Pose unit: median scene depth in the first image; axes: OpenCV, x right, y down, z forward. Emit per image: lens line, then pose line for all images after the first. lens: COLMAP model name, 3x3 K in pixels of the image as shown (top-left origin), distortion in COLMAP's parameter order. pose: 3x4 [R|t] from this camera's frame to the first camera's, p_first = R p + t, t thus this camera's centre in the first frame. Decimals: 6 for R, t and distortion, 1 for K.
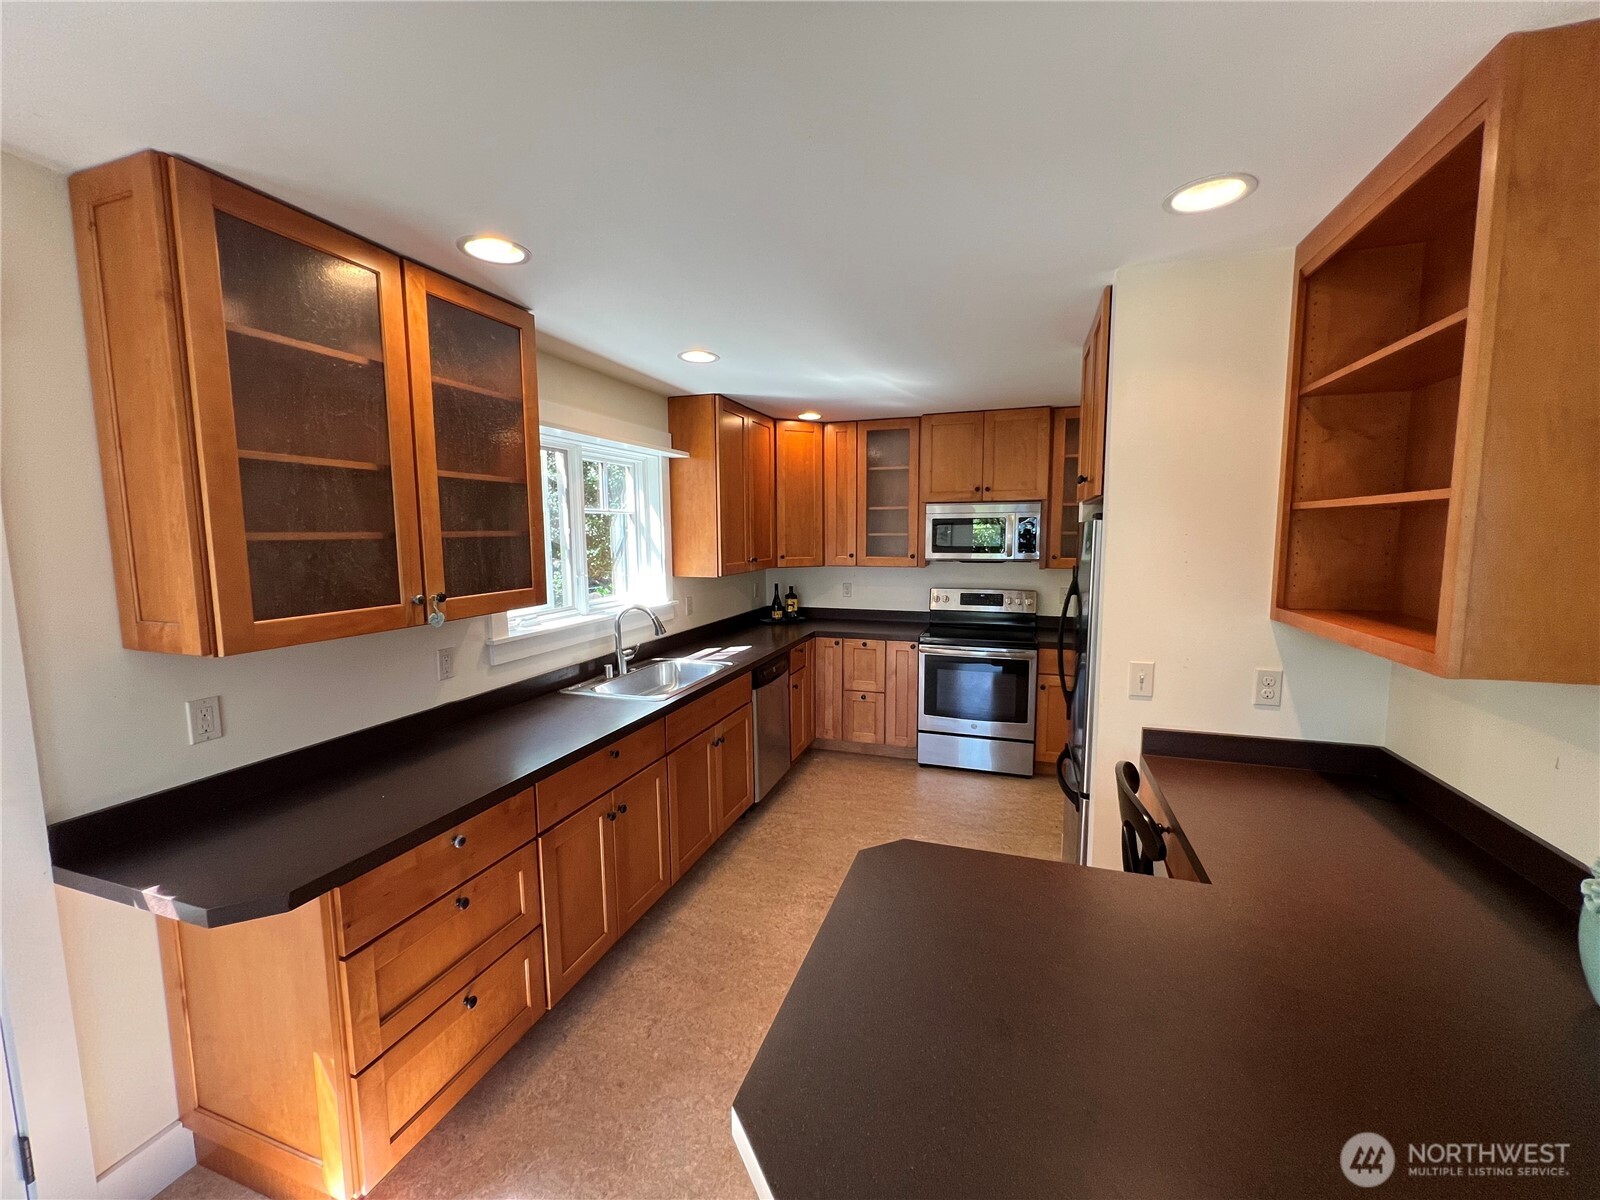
lens RADIAL K [[652.9, 0, 798.5], [0, 652.9, 600.7], [0, 0, 1]] dist [-0.000290, 0.000360]
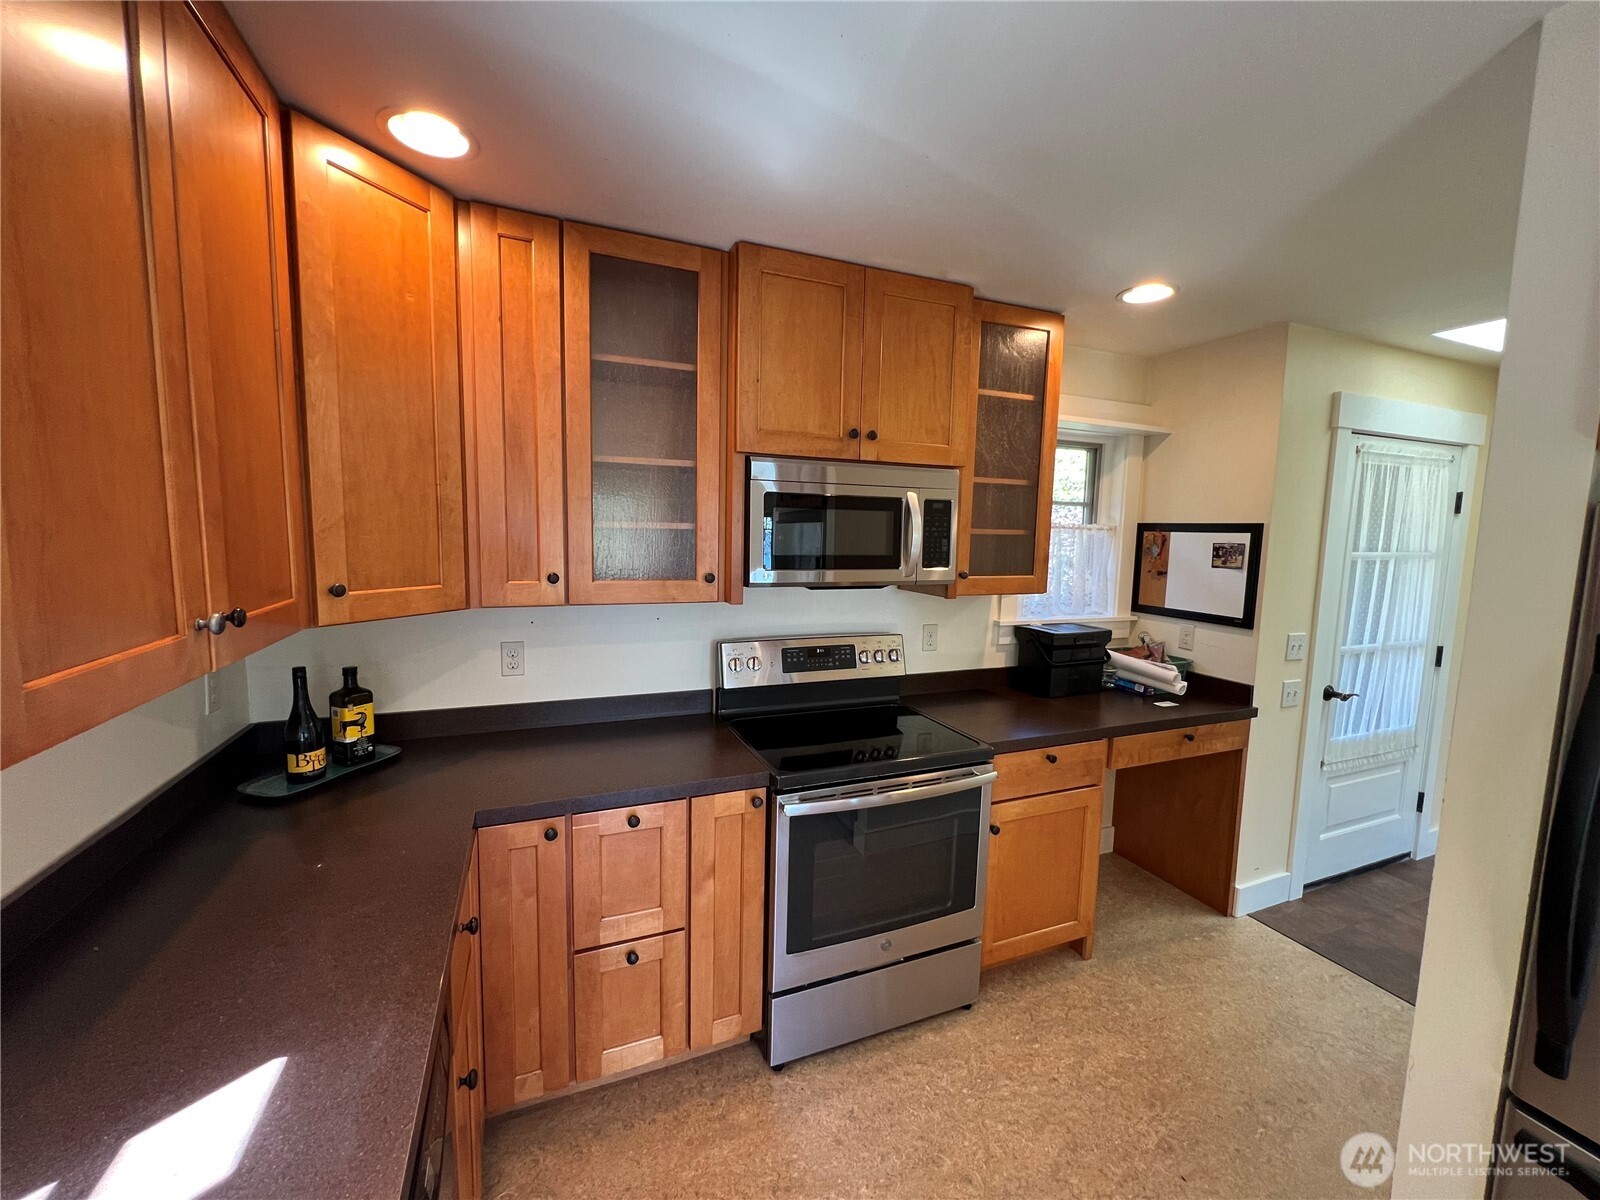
lens RADIAL K [[642.1, 0, 798.7], [0, 642.1, 597.1], [0, 0, 1]] dist [0.000429, 0.001951]
pose [[0.752665, -0.046523, 0.656758, -0.059478], [0.048317, 0.998714, 0.015374, -0.058589], [-0.656629, 0.020161, 0.753944, 0.636501]]
